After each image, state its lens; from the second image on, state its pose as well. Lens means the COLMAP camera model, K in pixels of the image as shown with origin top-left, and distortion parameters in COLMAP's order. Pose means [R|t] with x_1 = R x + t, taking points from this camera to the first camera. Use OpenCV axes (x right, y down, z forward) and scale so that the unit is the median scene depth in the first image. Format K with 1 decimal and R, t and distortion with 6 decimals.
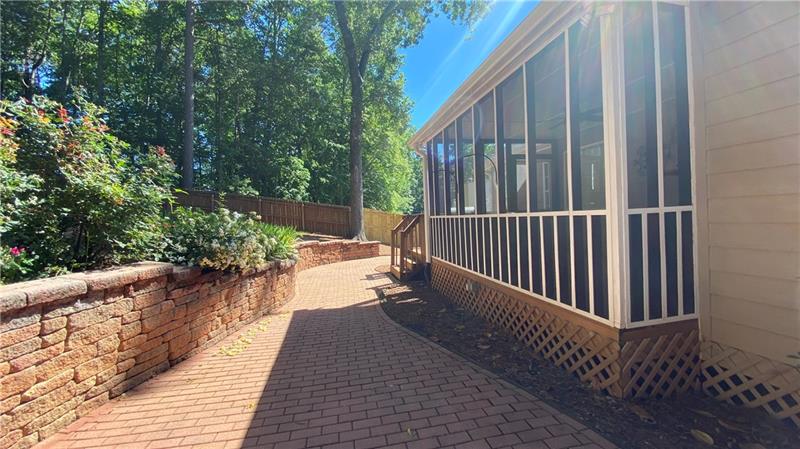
lens RADIAL K [[321.2, 0, 400.0], [0, 321.2, 224.5], [0, 0, 1]] dist [0.021334, -0.021287]
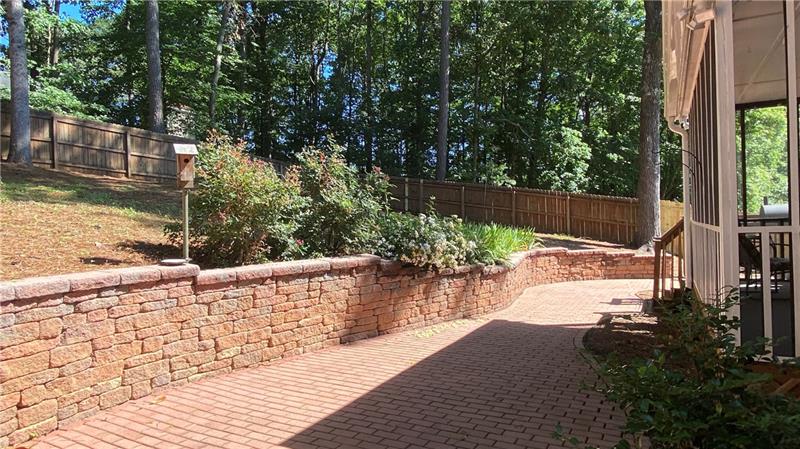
lens RADIAL K [[497.1, 0, 400.0], [0, 497.1, 224.5], [0, 0, 1]] dist [0.097290, -0.000176]
pose [[0.765484, 0.023365, -0.643031, 0.582677], [-0.019313, 0.999725, 0.013335, -0.035409], [0.643165, 0.002211, 0.765724, -0.448342]]
